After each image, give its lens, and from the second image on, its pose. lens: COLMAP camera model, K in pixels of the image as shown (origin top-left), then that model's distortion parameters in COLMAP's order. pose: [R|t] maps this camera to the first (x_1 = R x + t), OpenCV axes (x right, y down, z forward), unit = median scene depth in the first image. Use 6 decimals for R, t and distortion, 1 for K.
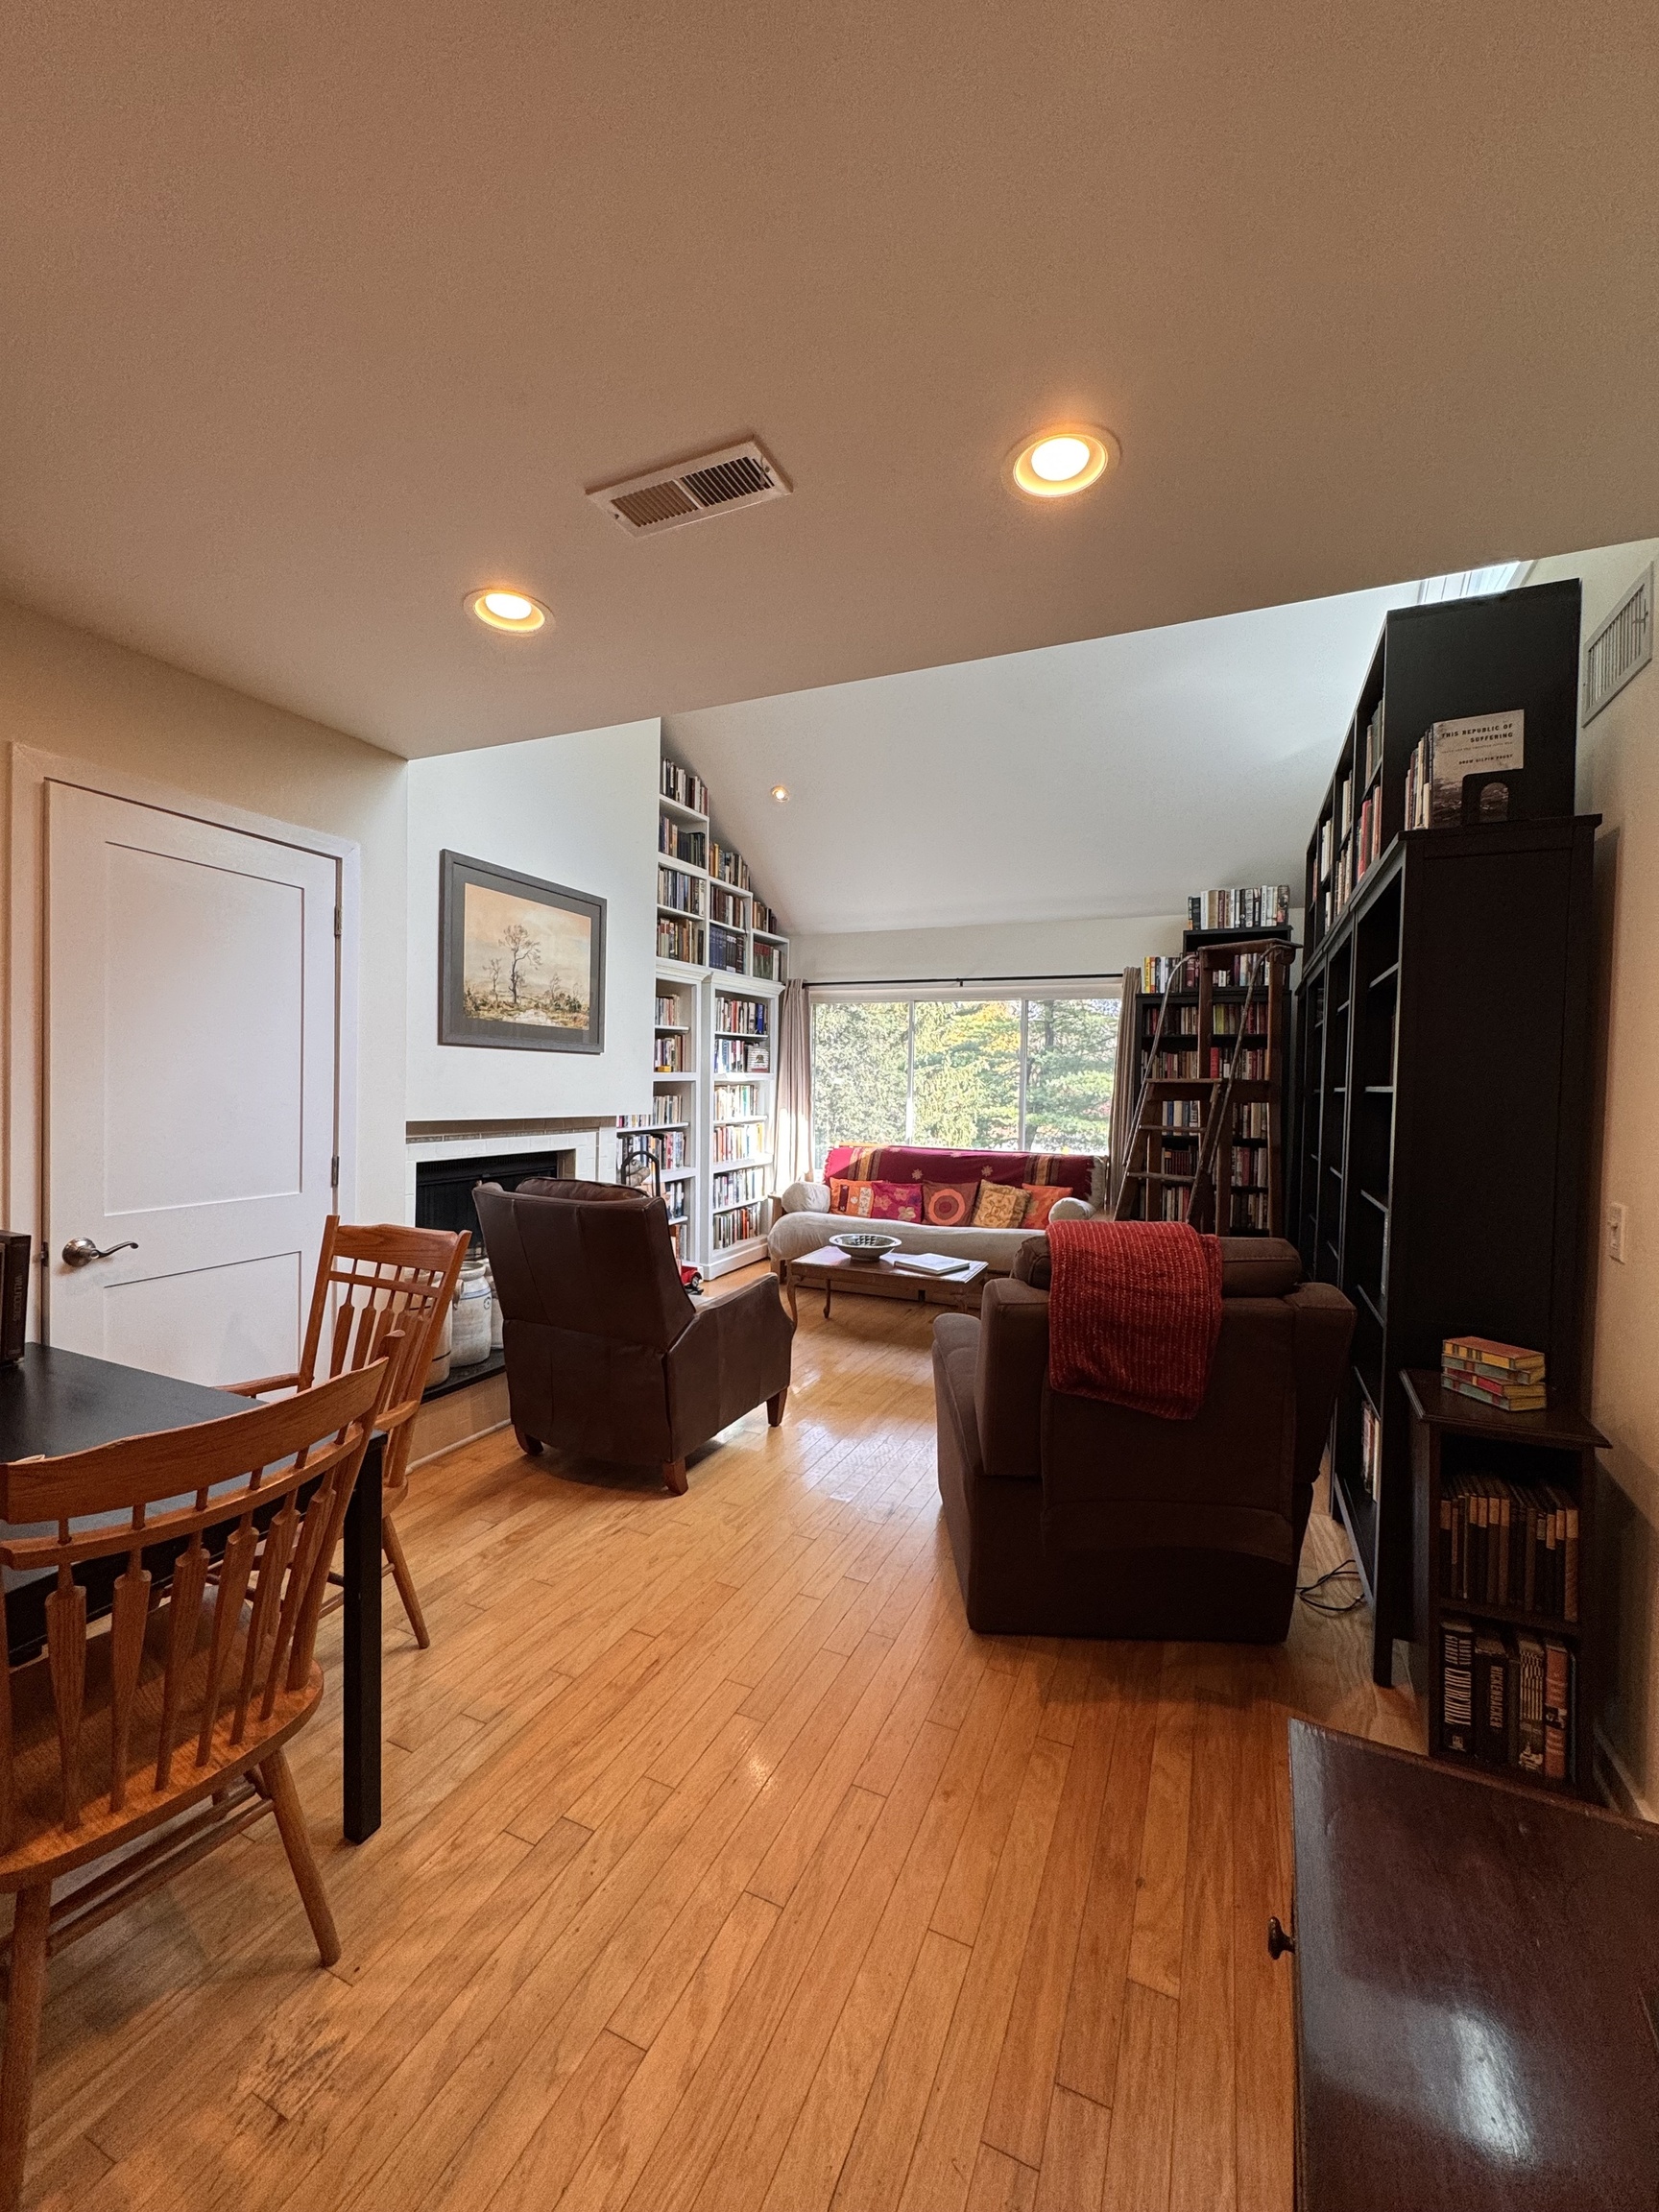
lens RADIAL K [[879.0, 0, 833.5], [0, 879.0, 1106.7], [0, 0, 1]] dist [-0.002804, 0.000716]
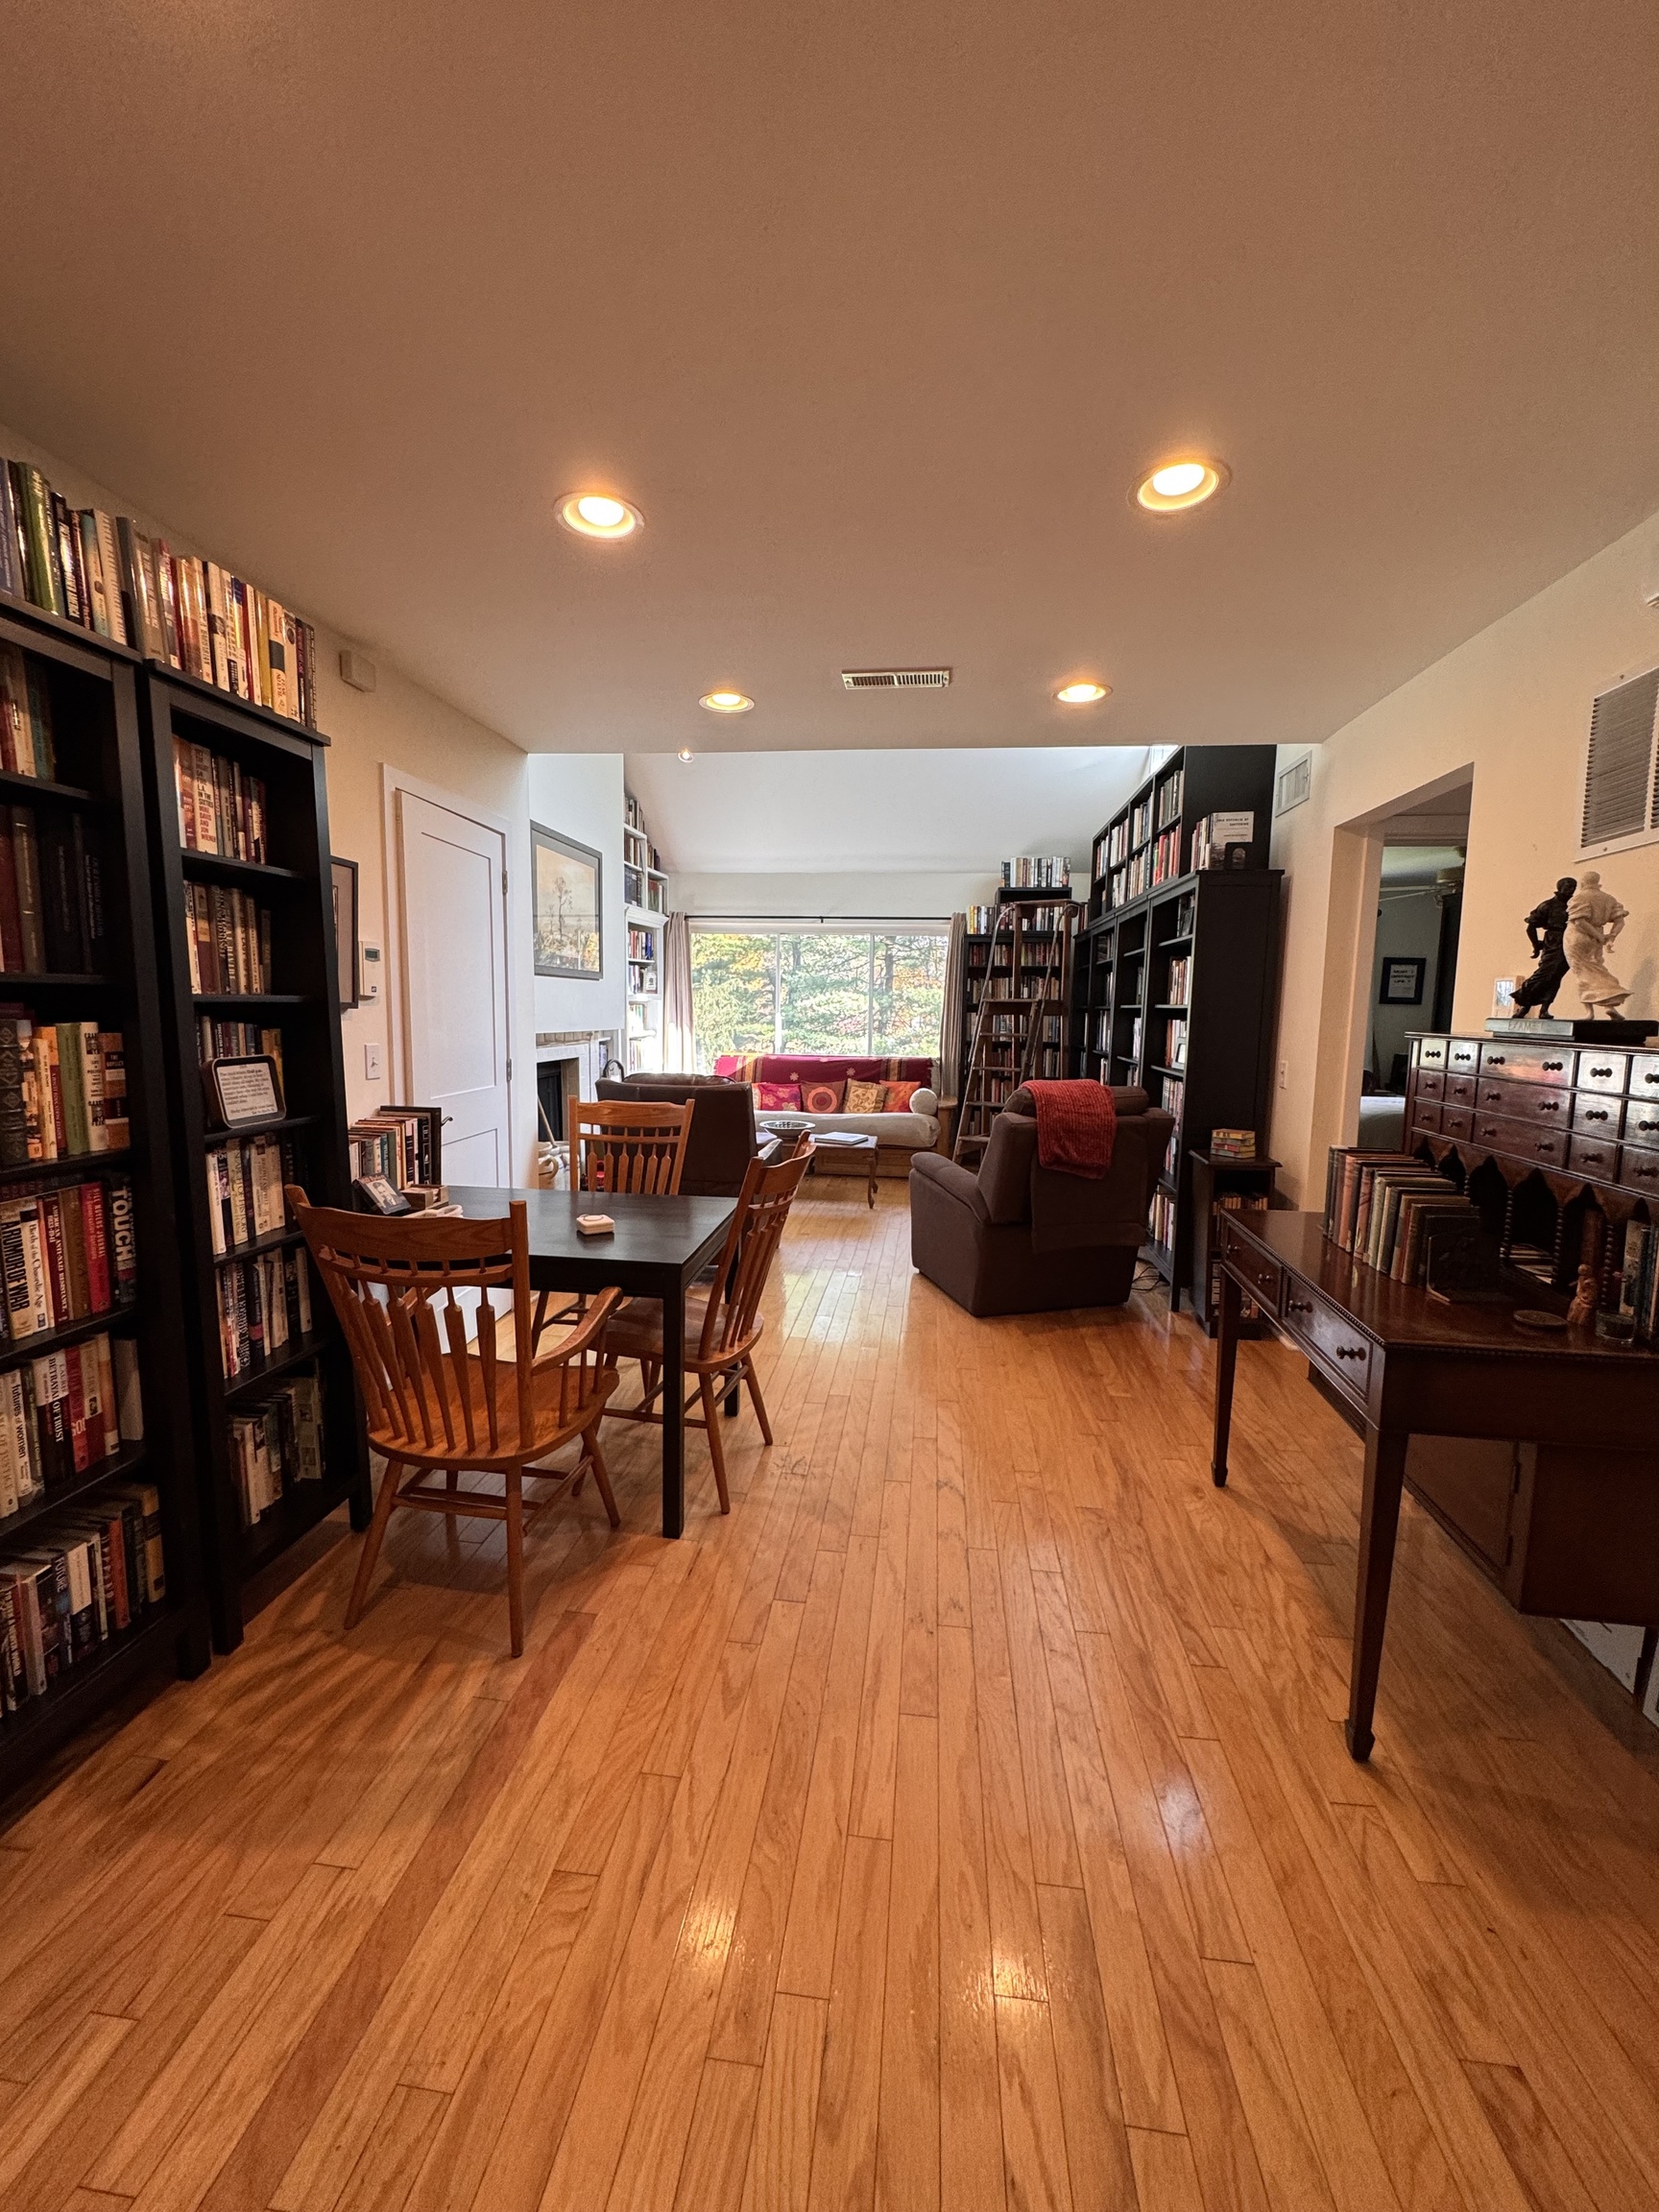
lens RADIAL K [[879.0, 0, 833.5], [0, 879.0, 1106.7], [0, 0, 1]] dist [-0.002804, 0.000716]
pose [[0.954106, -0.037698, 0.297086, -0.239856], [0.009895, 0.995472, 0.094538, 0.003105], [-0.299305, -0.087259, 0.950159, -0.214630]]
